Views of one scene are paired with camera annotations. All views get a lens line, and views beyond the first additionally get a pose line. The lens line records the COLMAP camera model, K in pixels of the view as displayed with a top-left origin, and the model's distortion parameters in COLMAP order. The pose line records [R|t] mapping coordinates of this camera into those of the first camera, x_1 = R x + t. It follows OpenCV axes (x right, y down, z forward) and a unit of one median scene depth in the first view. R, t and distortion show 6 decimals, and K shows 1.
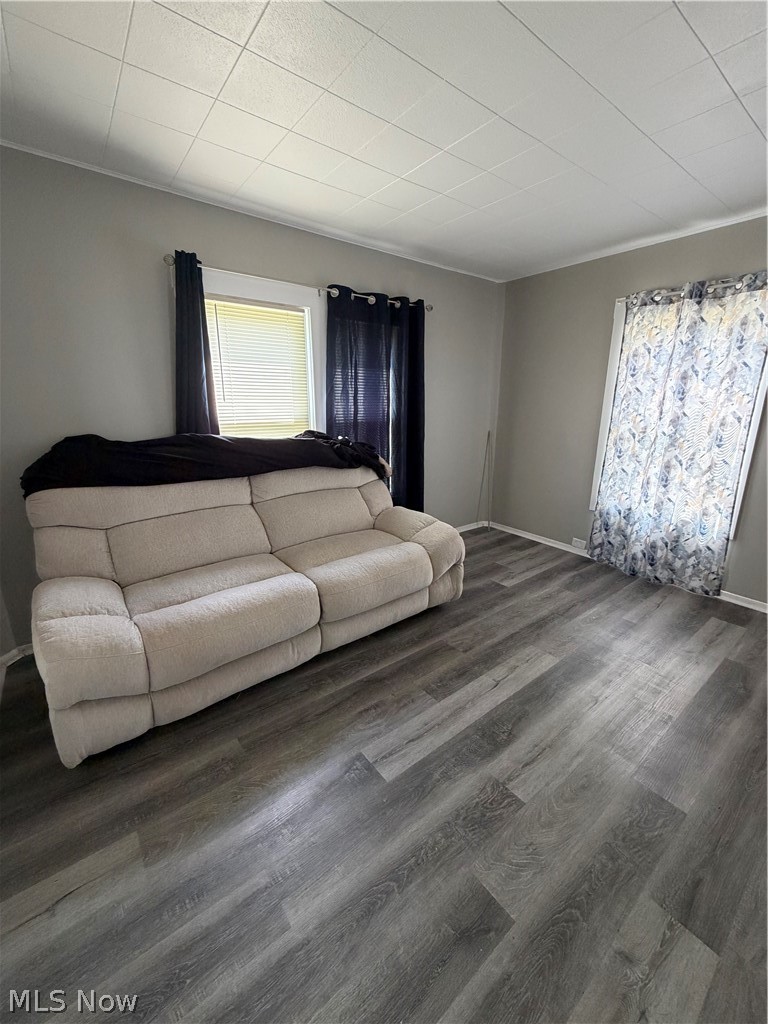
lens RADIAL K [[409.7, 0, 384.0], [0, 409.7, 508.2], [0, 0, 1]] dist [-0.001772, -0.000205]
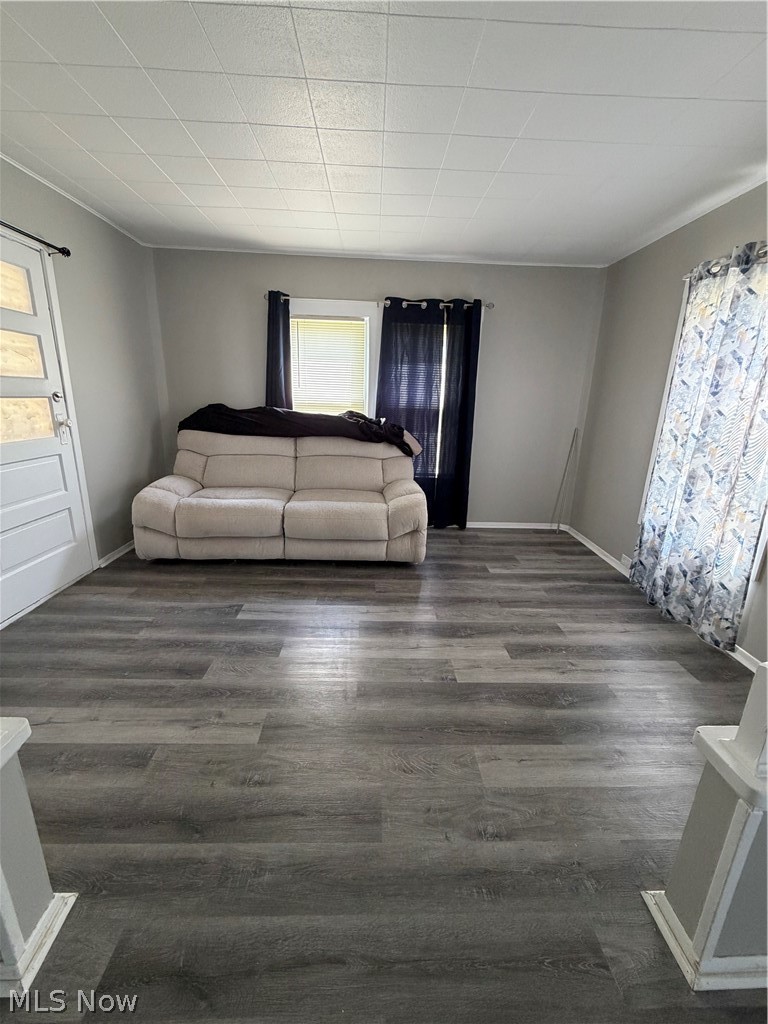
lens RADIAL K [[409.7, 0, 384.7], [0, 409.7, 507.8], [0, 0, 1]] dist [-0.001772, -0.000205]
pose [[0.805961, 0.179503, -0.564097, 0.678052], [-0.179553, 0.982153, 0.055995, 0.023512], [0.564082, 0.056155, 0.823807, -0.010977]]
